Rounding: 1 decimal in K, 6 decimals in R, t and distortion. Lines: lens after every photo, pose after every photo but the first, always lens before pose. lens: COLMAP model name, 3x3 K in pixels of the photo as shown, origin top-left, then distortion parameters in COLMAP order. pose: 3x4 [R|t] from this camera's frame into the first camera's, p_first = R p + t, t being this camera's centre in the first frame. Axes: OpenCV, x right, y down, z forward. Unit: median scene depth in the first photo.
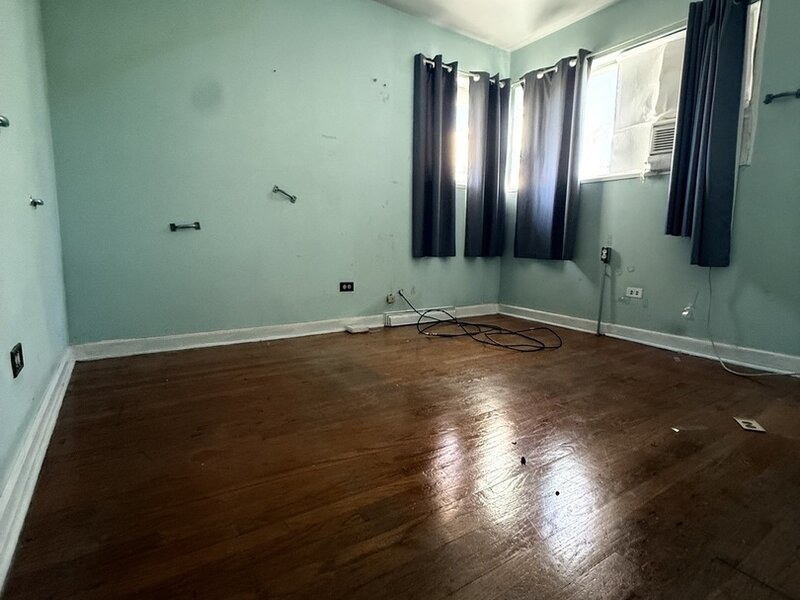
lens RADIAL K [[425.3, 0, 399.0], [0, 425.3, 297.7], [0, 0, 1]] dist [0.004619, 0.000917]
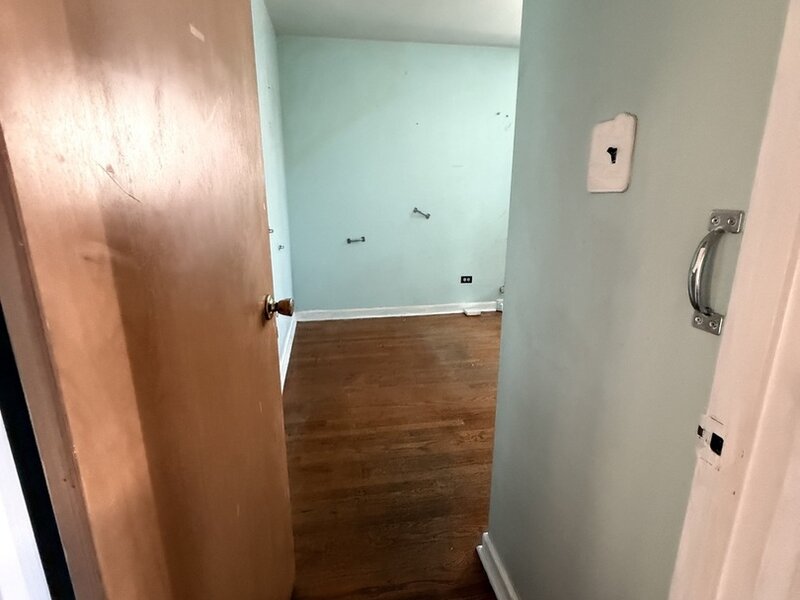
lens RADIAL K [[425.3, 0, 399.7], [0, 425.3, 299.1], [0, 0, 1]] dist [0.004619, 0.000917]
pose [[0.914995, 0.091088, -0.393049, 0.235478], [-0.037890, 0.989276, 0.141055, -0.161149], [0.401683, -0.114172, 0.908634, -0.314688]]
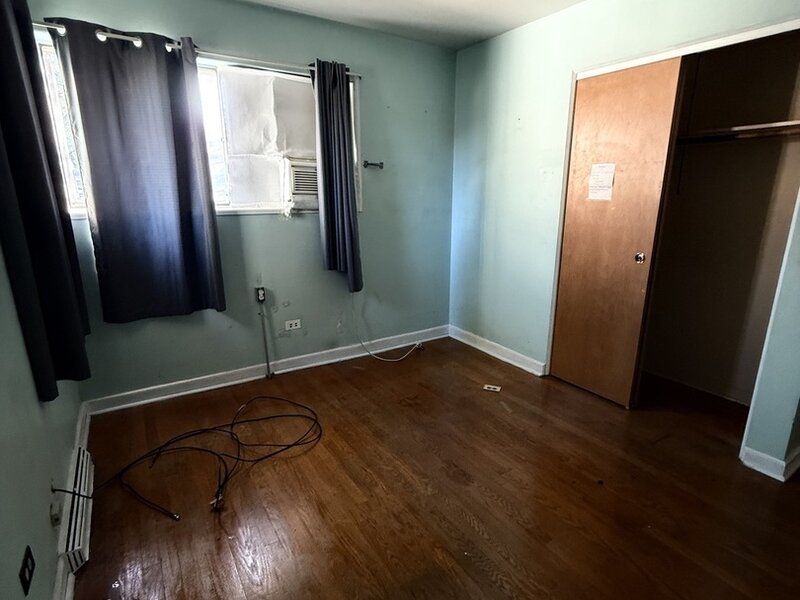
lens RADIAL K [[425.3, 0, 399.9], [0, 425.3, 299.2], [0, 0, 1]] dist [0.004619, 0.000917]
pose [[0.004560, -0.268326, 0.963317, -0.458282], [0.130746, 0.955218, 0.265451, -0.336677], [-0.991405, 0.124739, 0.039438, 0.751986]]
